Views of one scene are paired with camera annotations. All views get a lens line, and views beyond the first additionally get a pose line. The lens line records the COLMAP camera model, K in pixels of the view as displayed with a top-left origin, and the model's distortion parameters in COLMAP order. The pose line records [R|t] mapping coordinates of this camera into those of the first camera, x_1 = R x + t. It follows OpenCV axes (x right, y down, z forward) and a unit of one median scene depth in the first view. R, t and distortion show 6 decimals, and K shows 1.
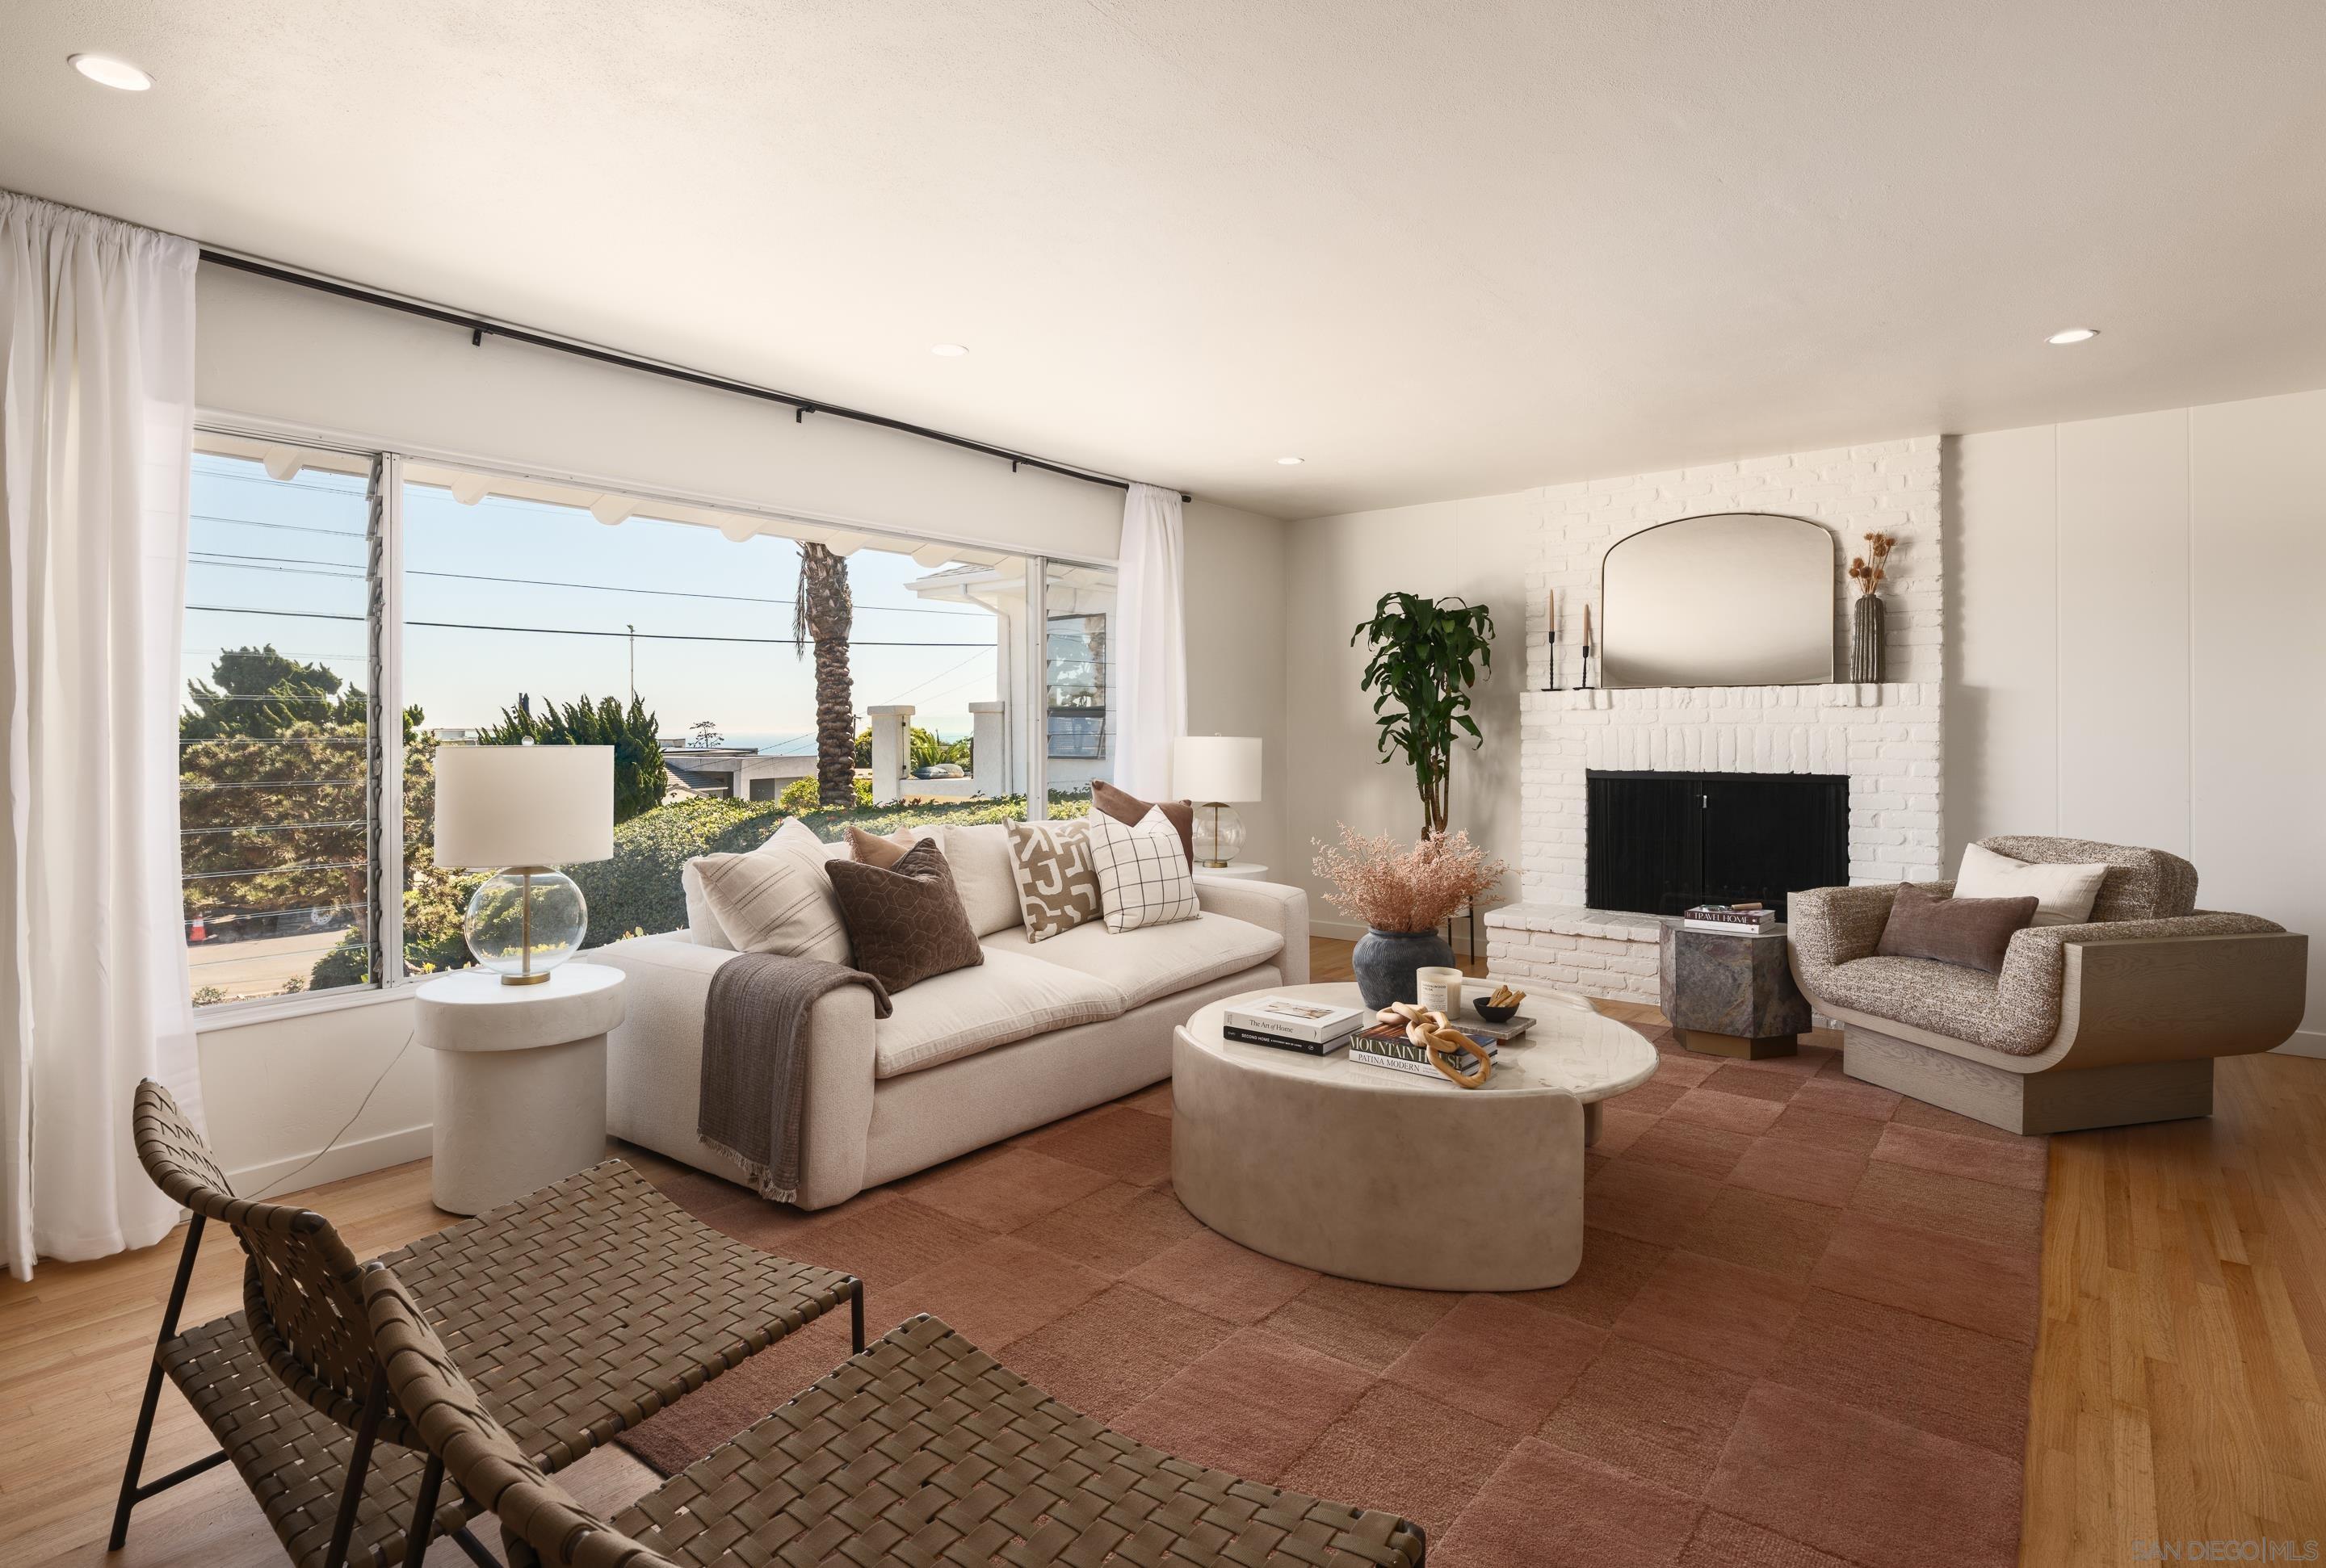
lens RADIAL K [[1132.7, 0, 1163.5], [0, 1132.7, 728.1], [0, 0, 1]] dist [-0.001347, -0.000925]
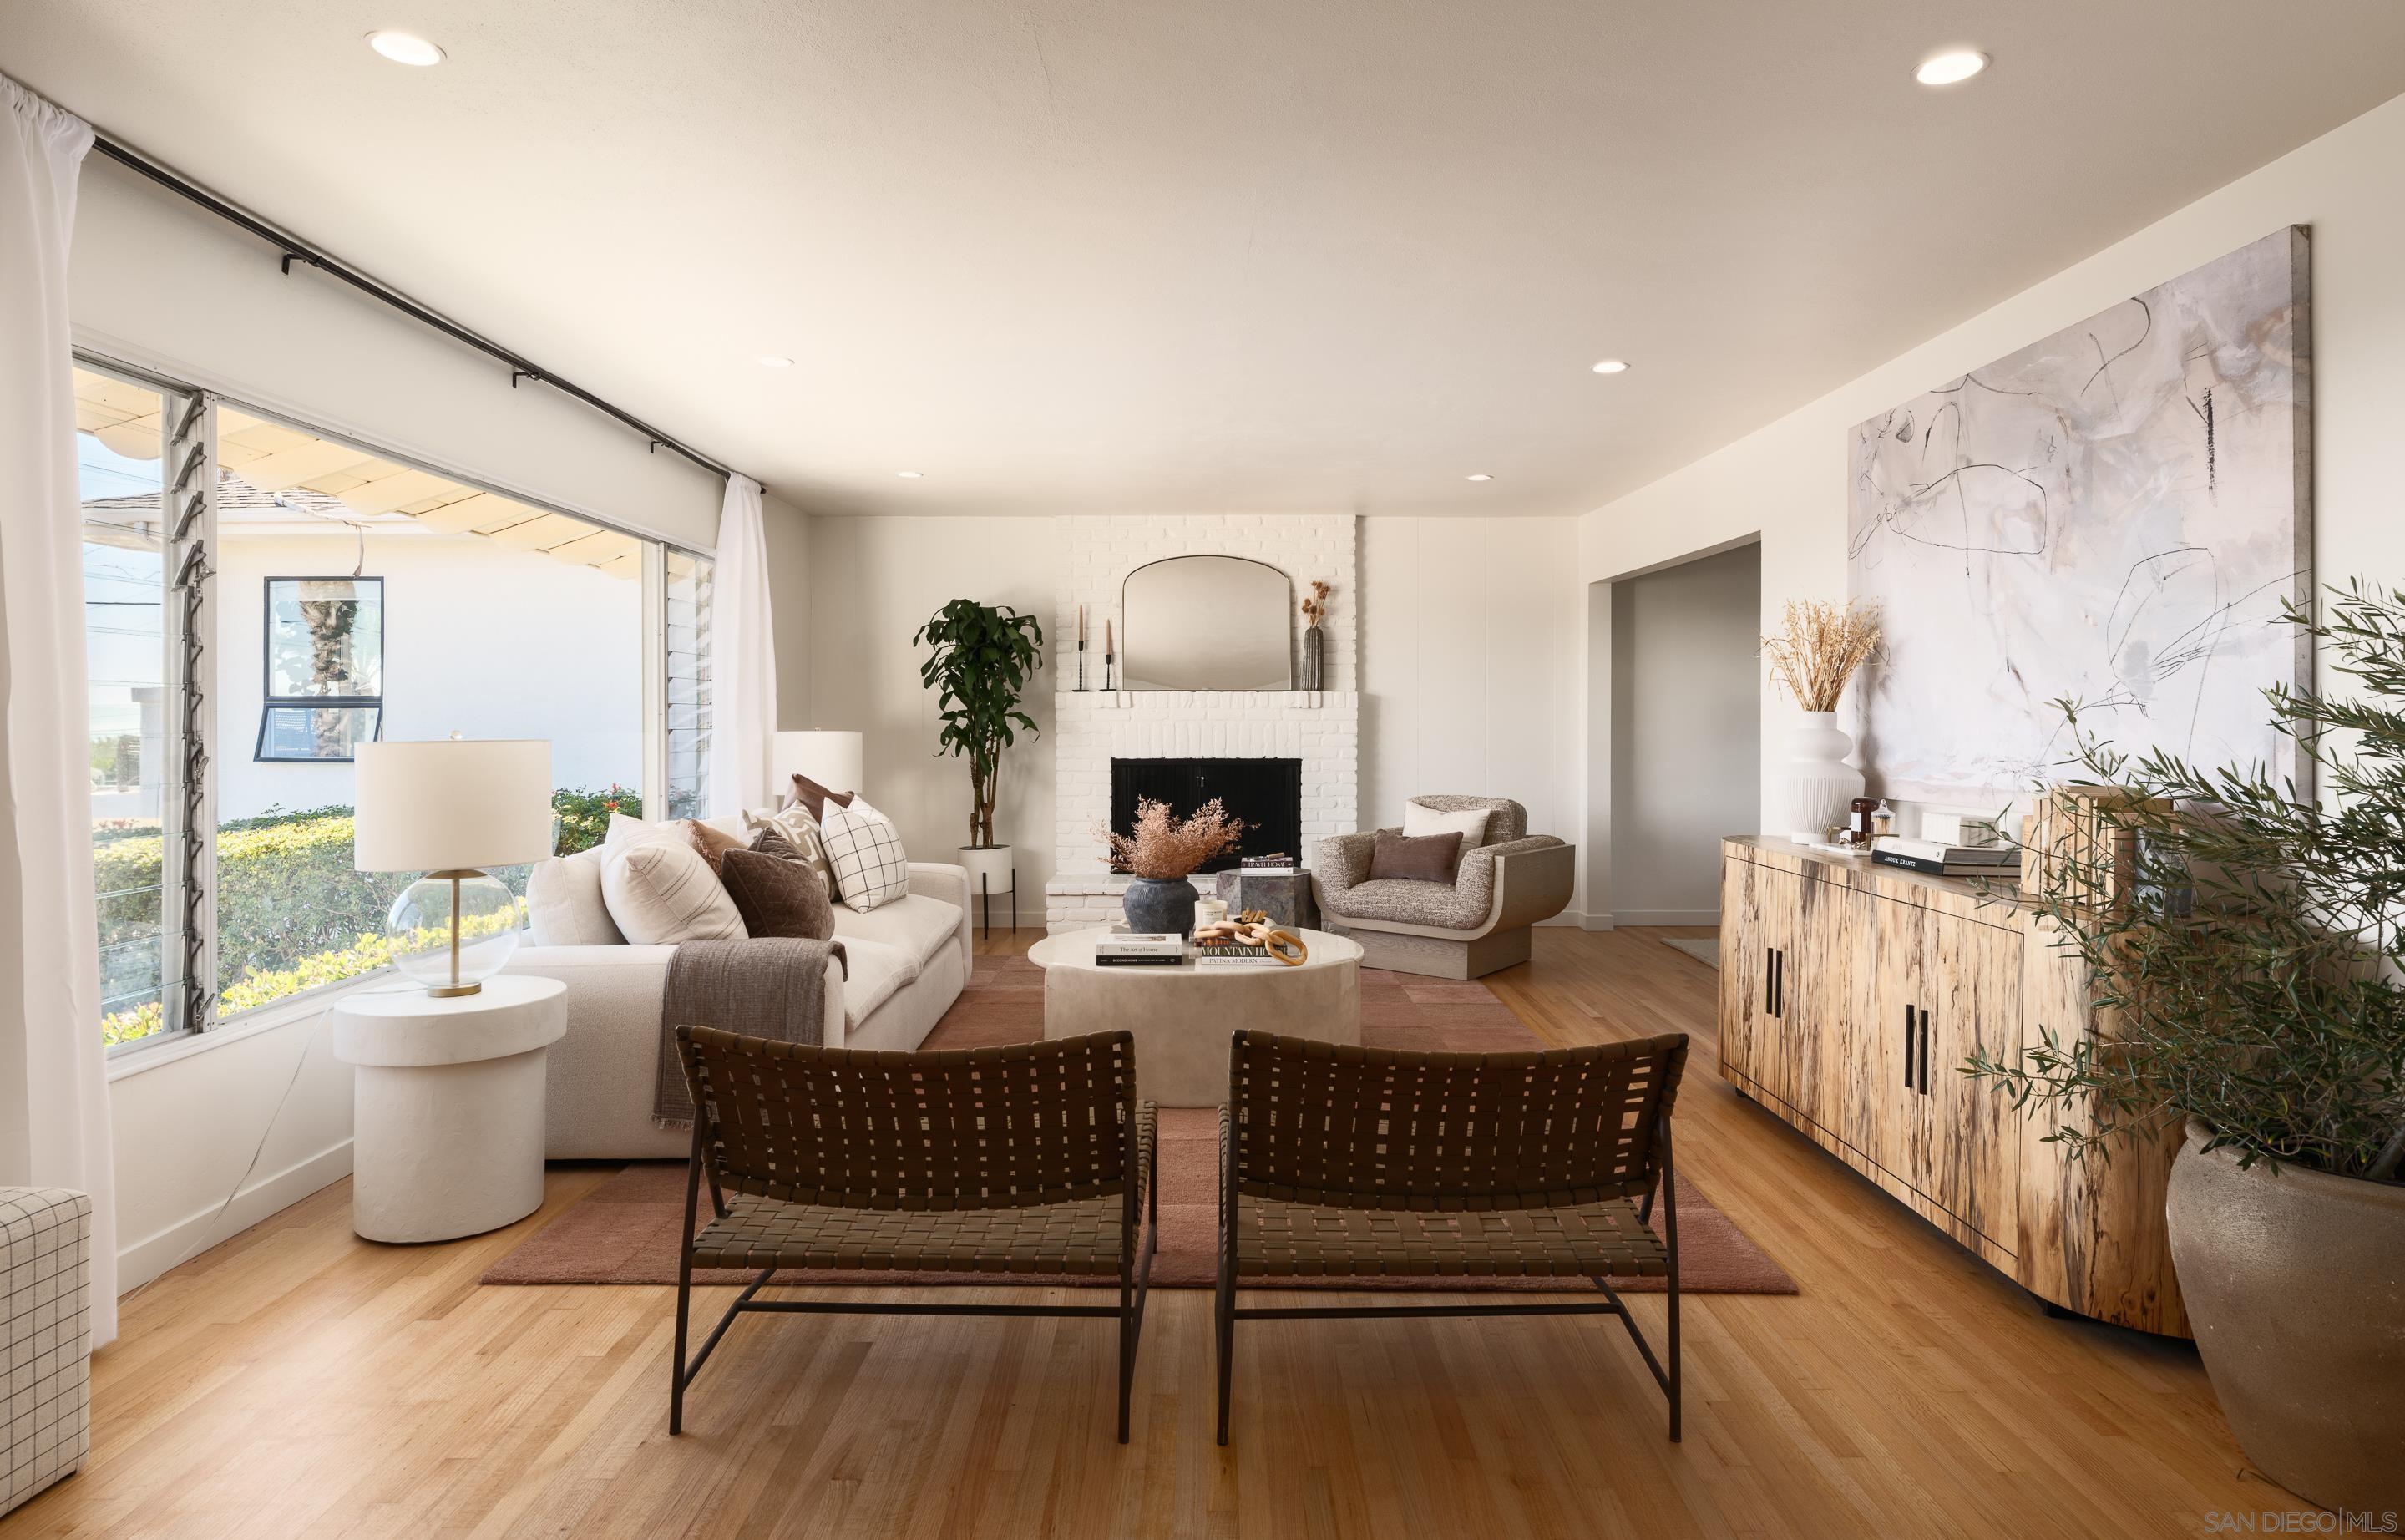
lens RADIAL K [[1215.3, 0, 1195.2], [0, 1215.3, 726.9], [0, 0, 1]] dist [0.000684, -0.000497]
pose [[0.802349, 0.000035, 0.596855, -0.368132], [-0.001841, 0.999995, 0.002416, 0.000433], [-0.596853, -0.003037, 0.802345, -0.091189]]
